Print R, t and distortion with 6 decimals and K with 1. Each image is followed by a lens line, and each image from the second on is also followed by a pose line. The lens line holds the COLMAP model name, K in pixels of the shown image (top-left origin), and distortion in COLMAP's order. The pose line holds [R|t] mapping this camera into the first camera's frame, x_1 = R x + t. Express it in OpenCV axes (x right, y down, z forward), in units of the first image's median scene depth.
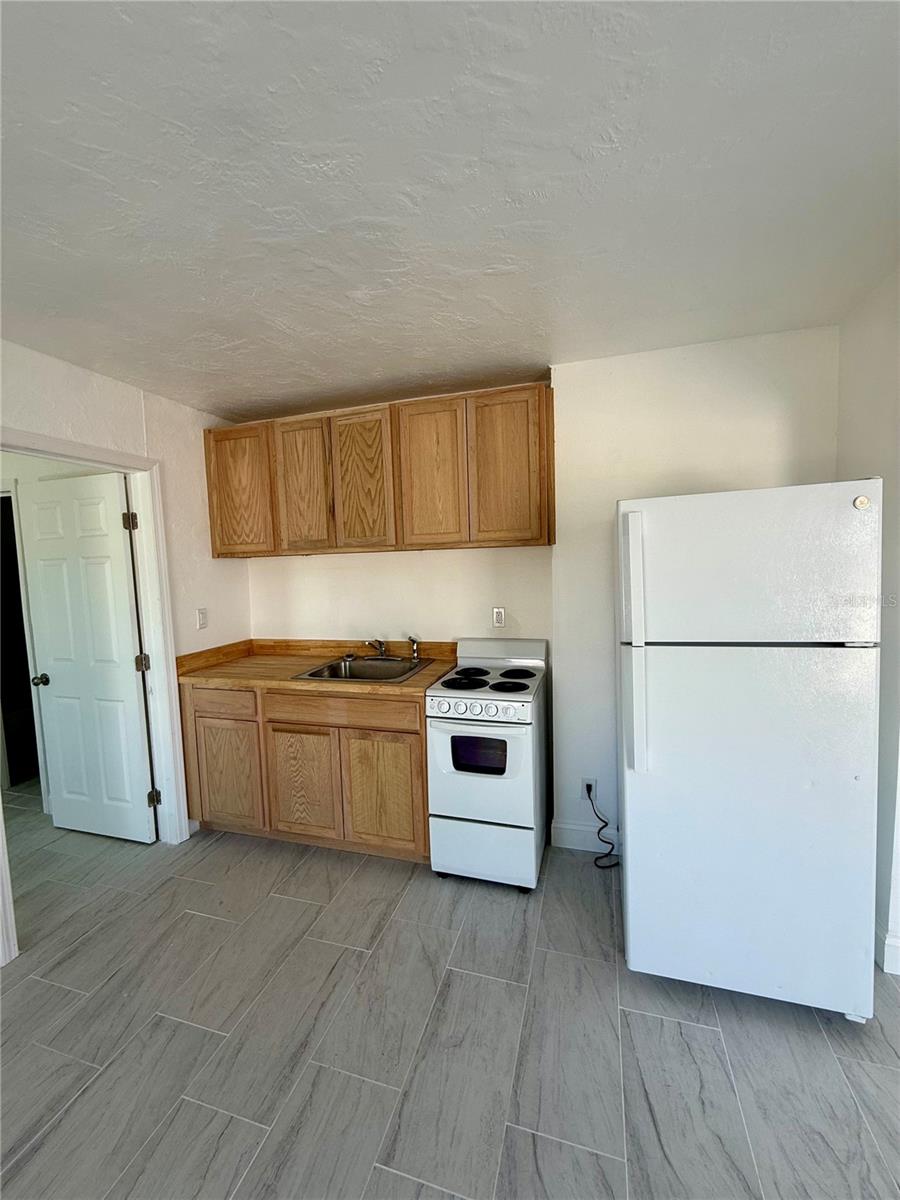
lens RADIAL K [[478.0, 0, 450.0], [0, 478.0, 600.0], [0, 0, 1]] dist [-0.000054, 0.000133]
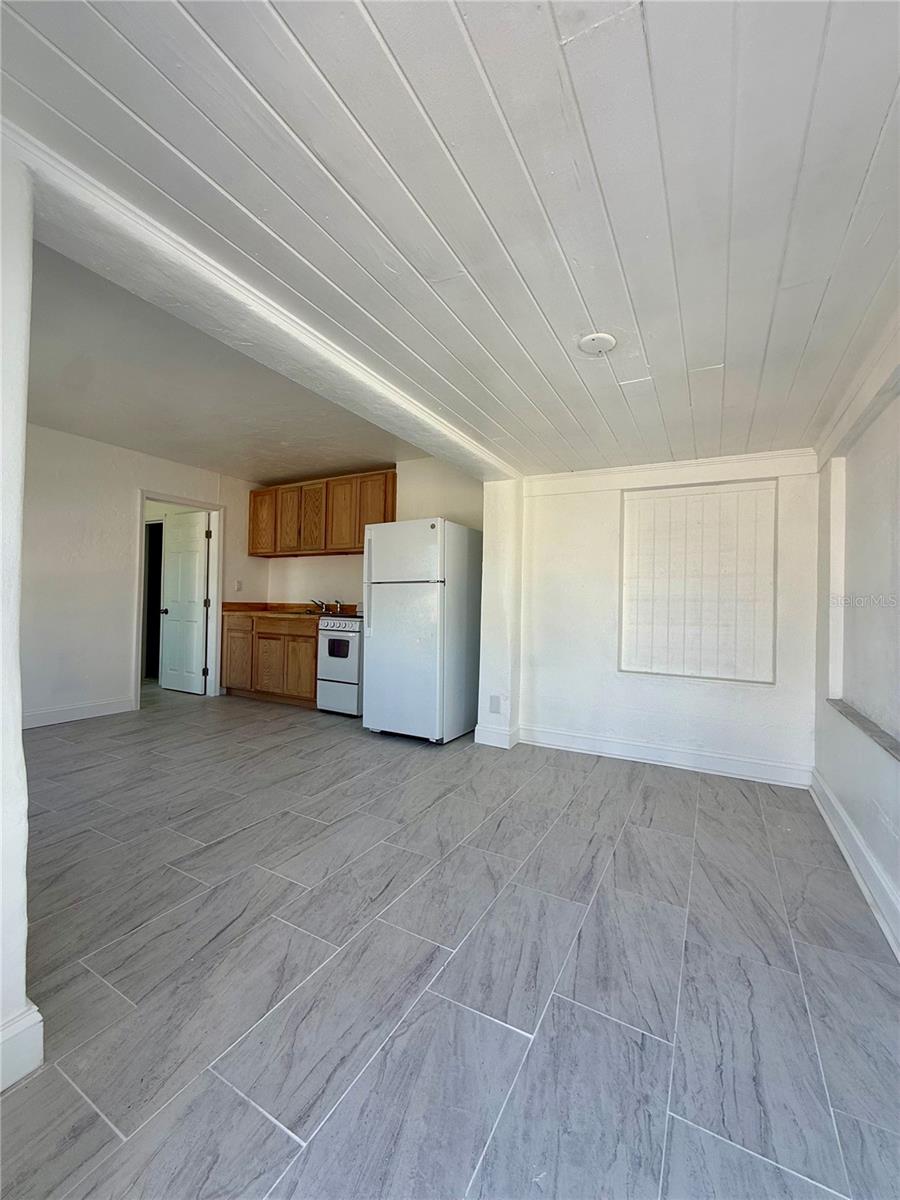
lens RADIAL K [[478.0, 0, 450.0], [0, 478.0, 600.0], [0, 0, 1]] dist [-0.000054, 0.000133]
pose [[0.976170, 0.051343, -0.210848, 0.819319], [-0.069202, 0.994532, -0.078209, 0.211203], [0.205679, 0.090937, 0.974385, -0.796549]]
